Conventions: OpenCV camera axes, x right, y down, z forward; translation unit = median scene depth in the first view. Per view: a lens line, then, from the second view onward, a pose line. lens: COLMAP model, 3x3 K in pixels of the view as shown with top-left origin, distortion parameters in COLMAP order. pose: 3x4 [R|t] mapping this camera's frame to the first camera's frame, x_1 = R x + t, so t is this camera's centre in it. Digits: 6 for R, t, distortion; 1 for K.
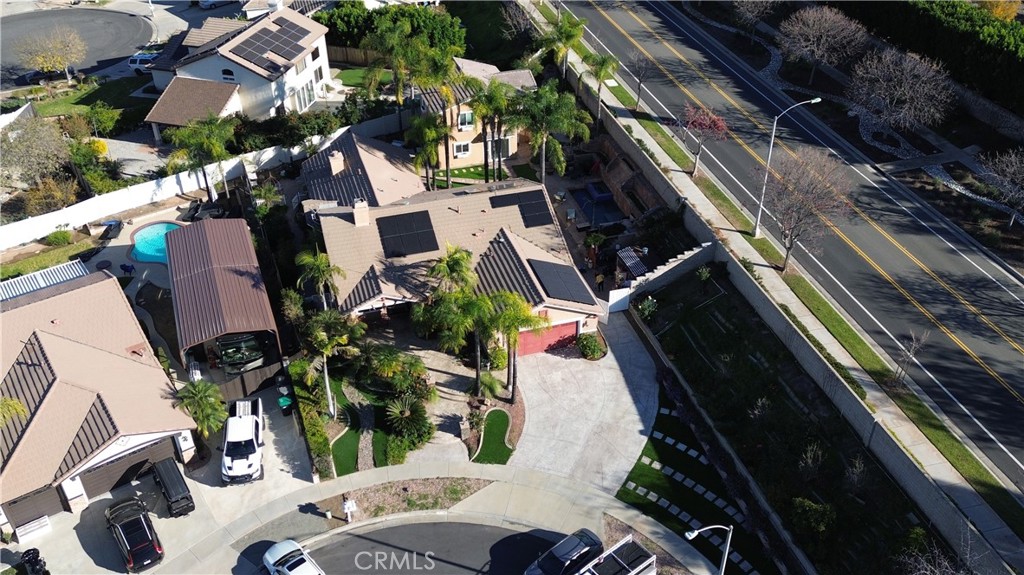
lens RADIAL K [[734.0, 0, 512.0], [0, 734.0, 287.5], [0, 0, 1]] dist [-0.008927, -0.004120]
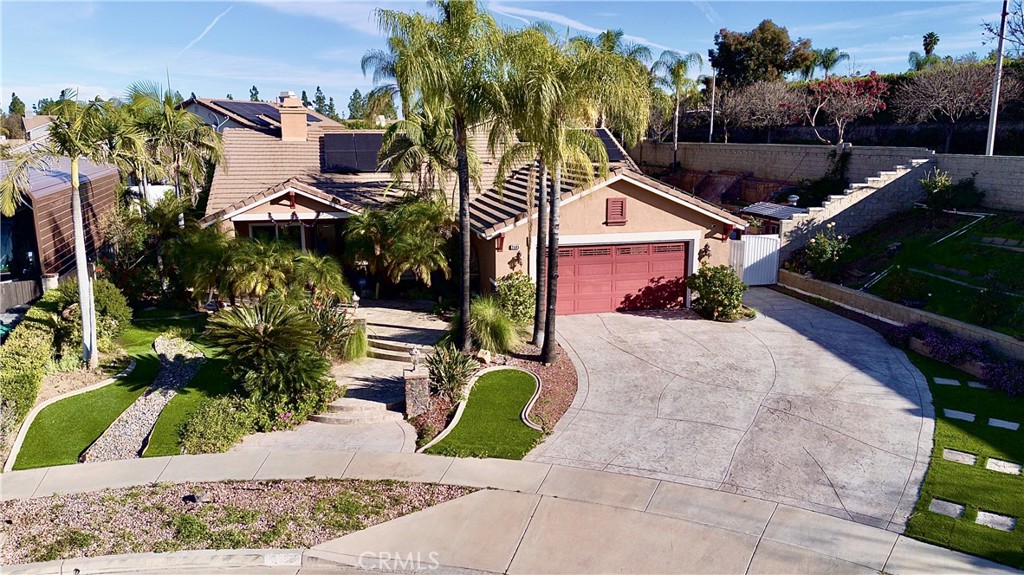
lens RADIAL K [[738.0, 0, 512.0], [0, 738.0, 287.5], [0, 0, 1]] dist [0.009537, -0.001225]
pose [[0.997961, 0.013776, -0.062316, 0.006658], [-0.034468, 0.938117, -0.344599, 0.260705], [0.053713, 0.346044, 0.936679, 0.604387]]
